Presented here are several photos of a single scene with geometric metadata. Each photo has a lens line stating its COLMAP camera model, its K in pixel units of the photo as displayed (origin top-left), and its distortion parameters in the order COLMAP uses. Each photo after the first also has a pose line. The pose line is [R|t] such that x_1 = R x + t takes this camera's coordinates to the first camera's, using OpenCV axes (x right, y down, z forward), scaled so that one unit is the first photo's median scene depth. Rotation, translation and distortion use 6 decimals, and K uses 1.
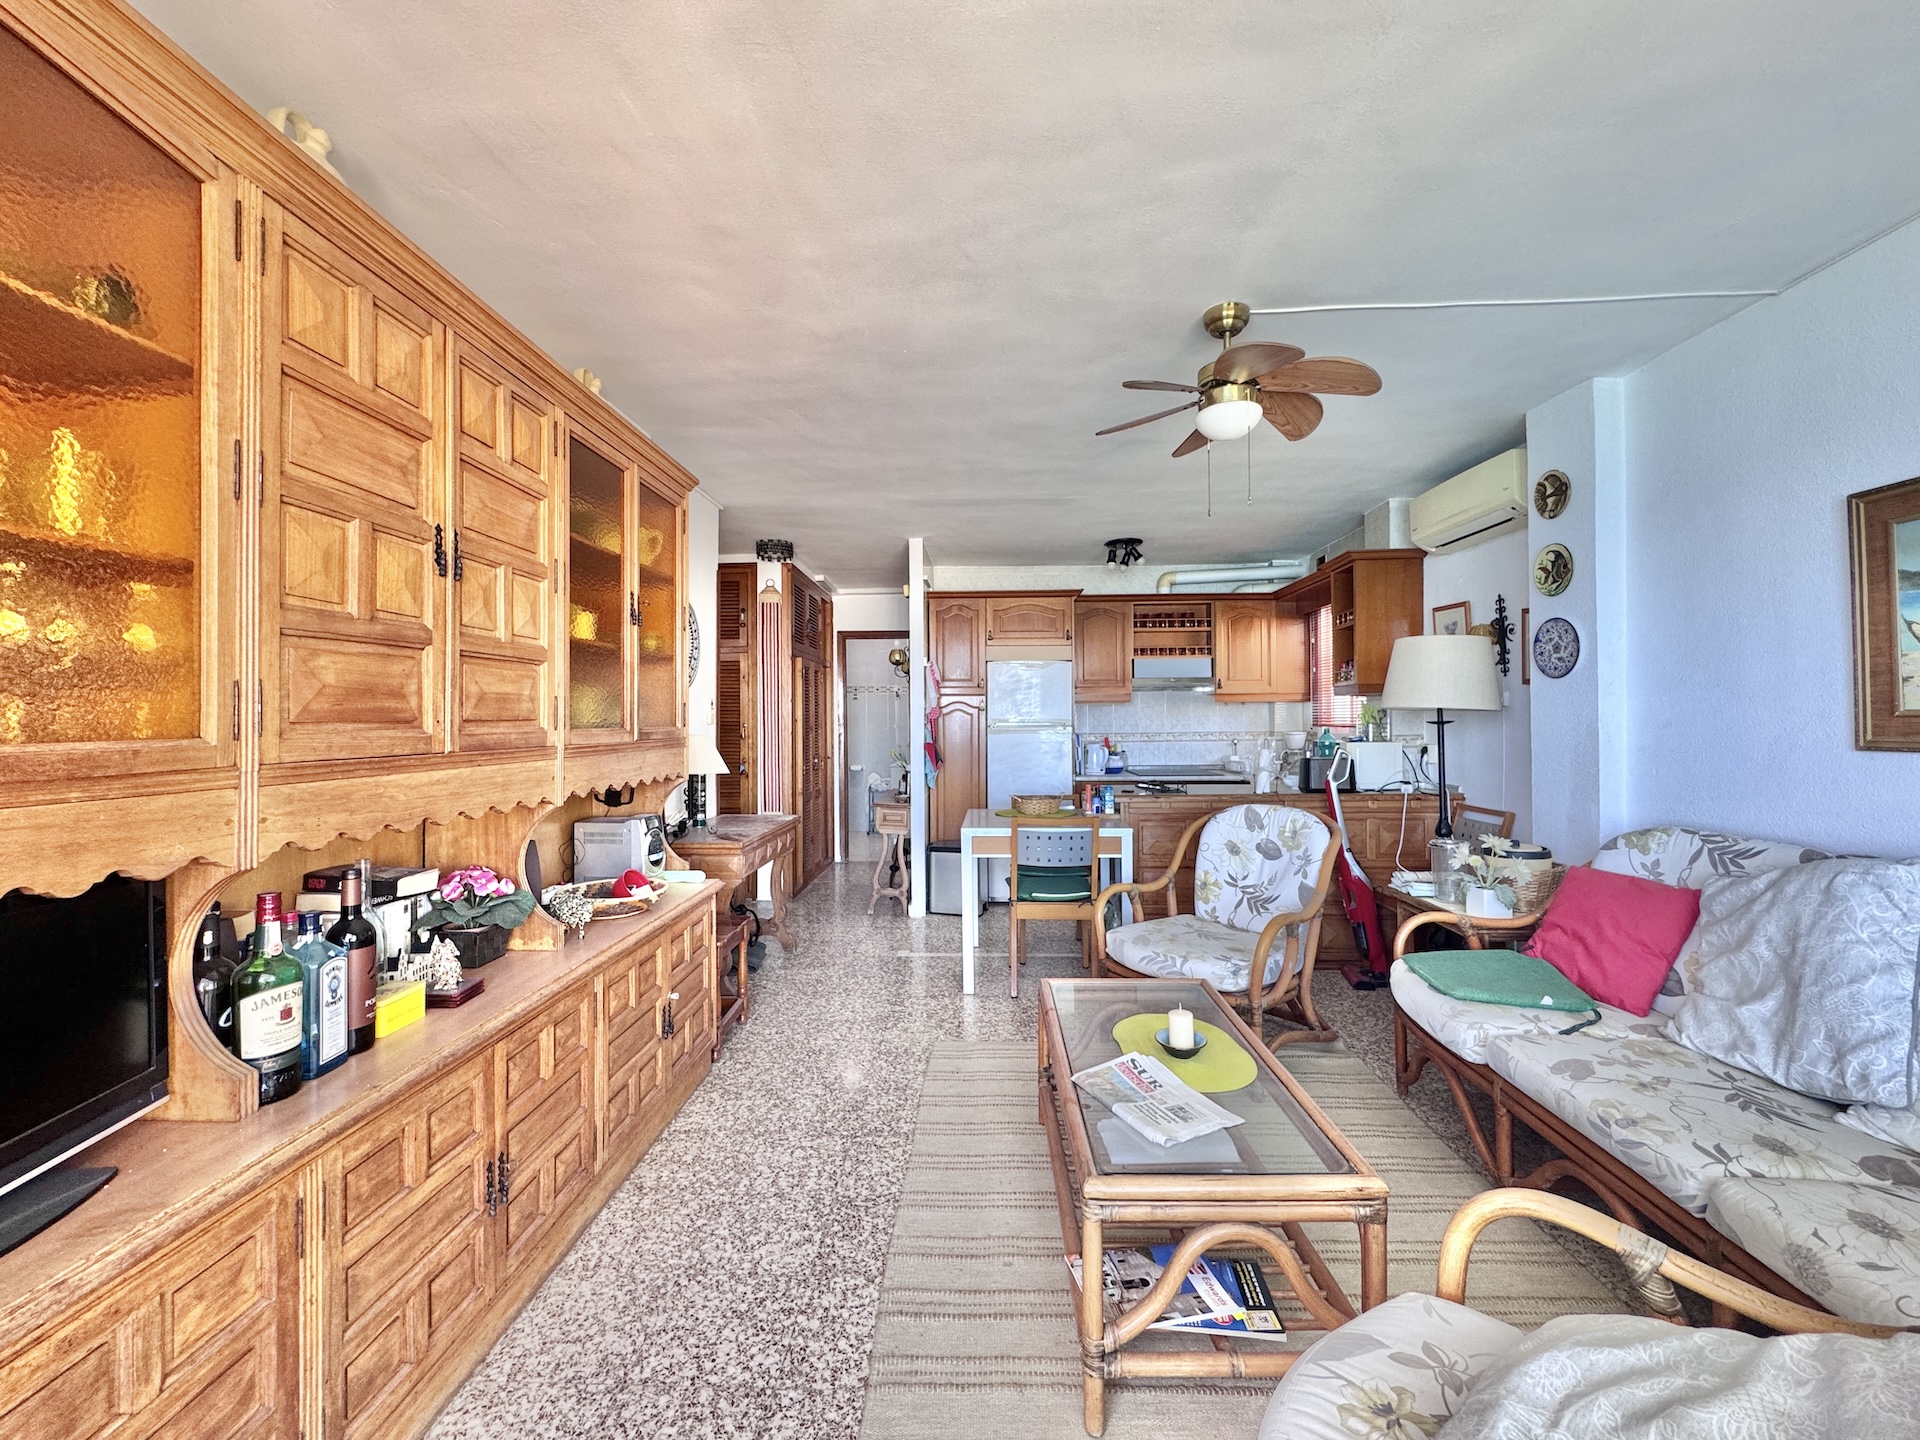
lens RADIAL K [[764.4, 0, 959.9], [0, 764.4, 717.0], [0, 0, 1]] dist [-0.003048, -0.000124]
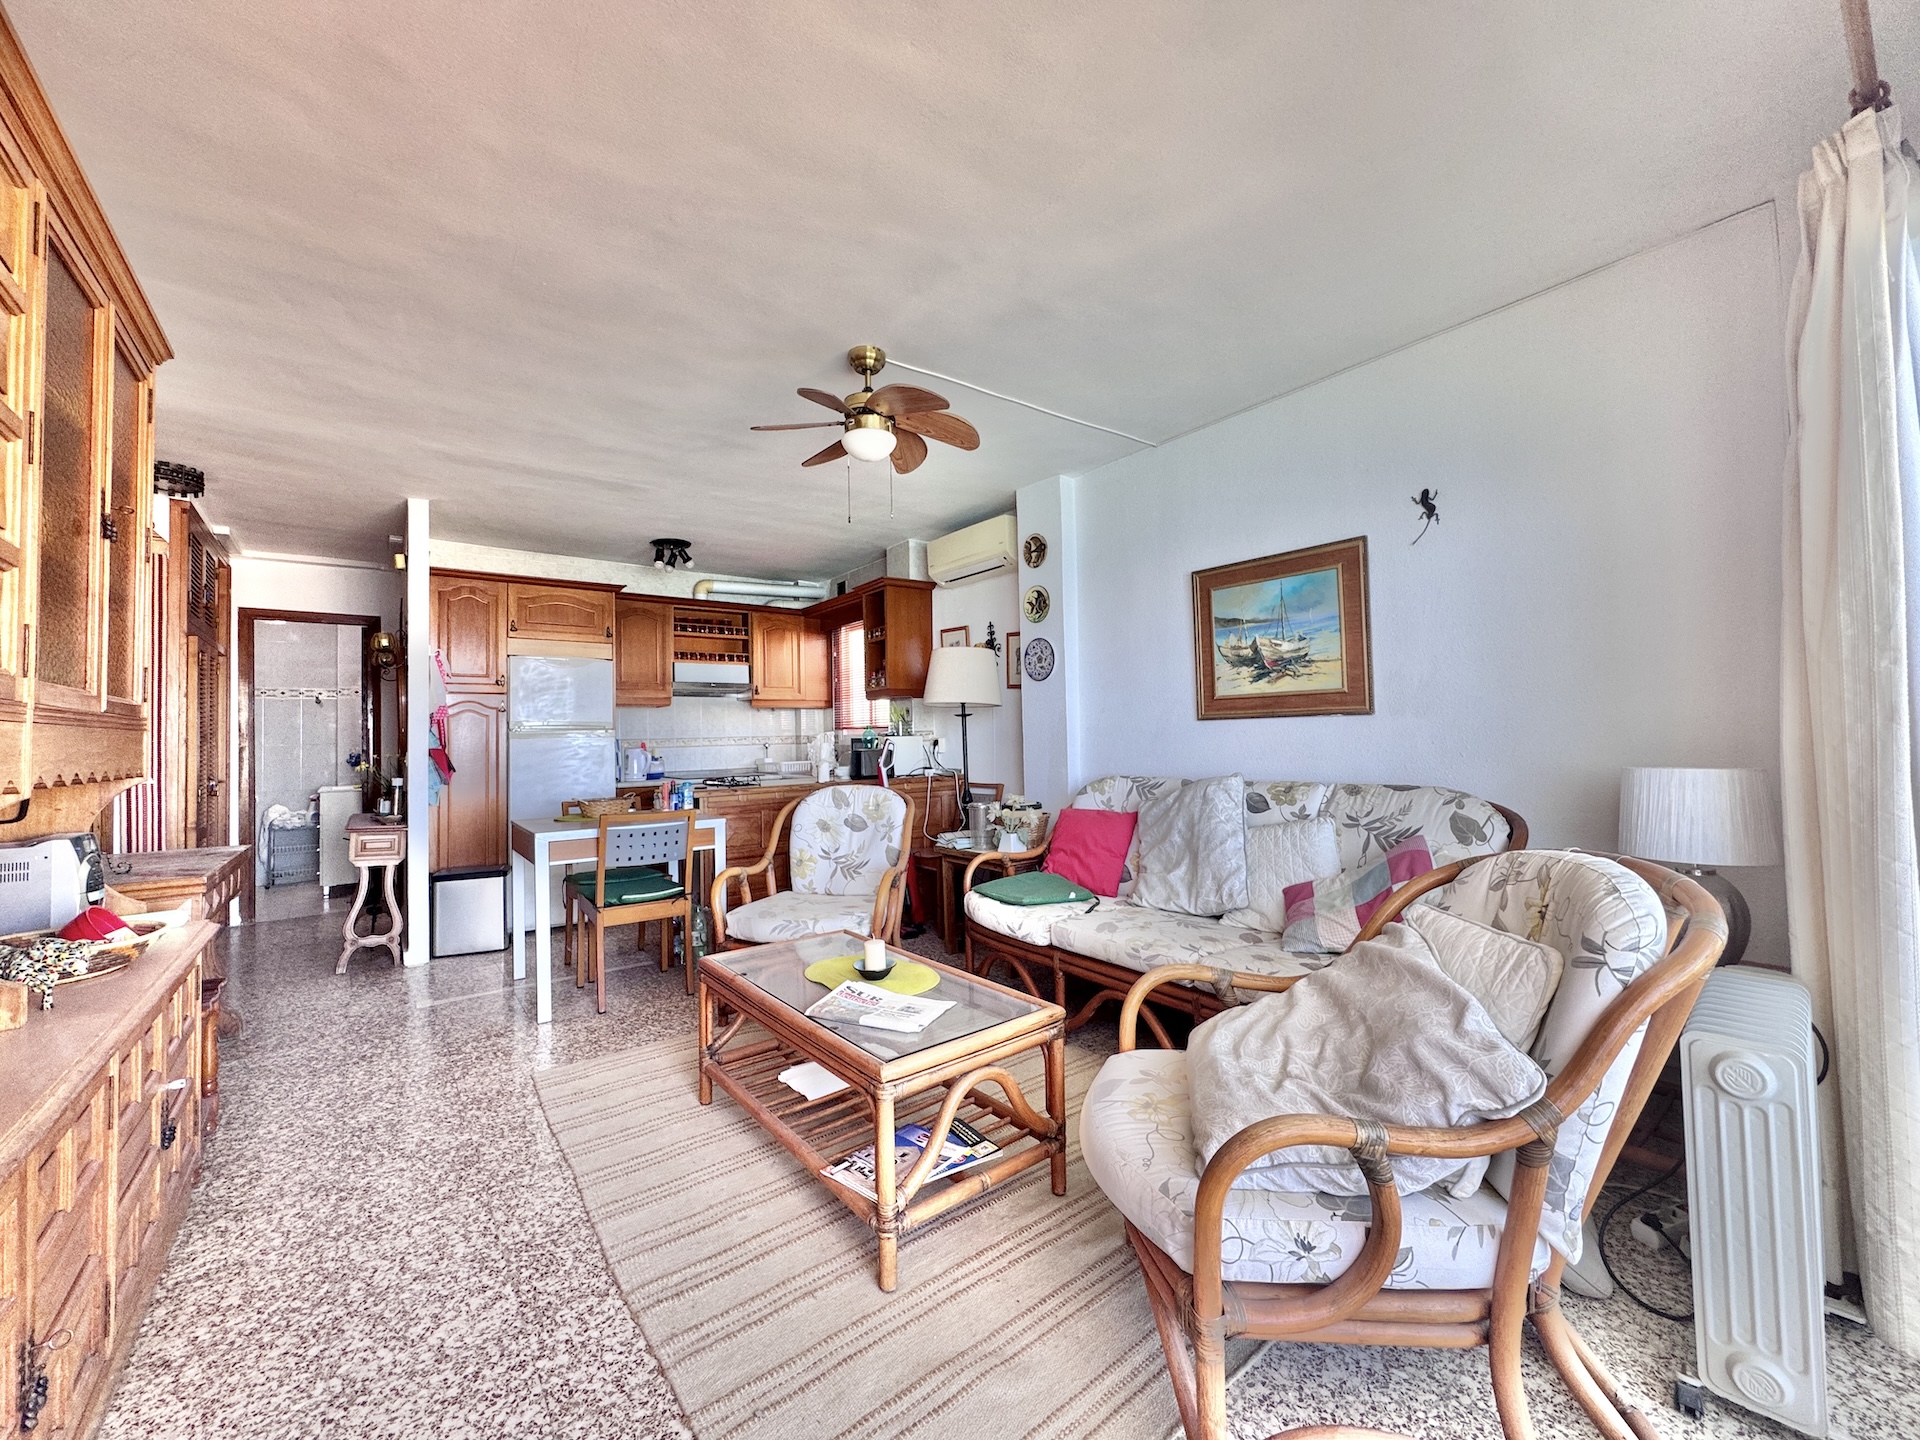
lens RADIAL K [[764.4, 0, 962.2], [0, 764.4, 716.8], [0, 0, 1]] dist [-0.003048, -0.000124]
pose [[0.769614, 0.007862, 0.638461, -0.242477], [0.013121, 0.999518, -0.028123, 0.056597], [-0.638375, 0.030021, 0.769140, 0.010863]]
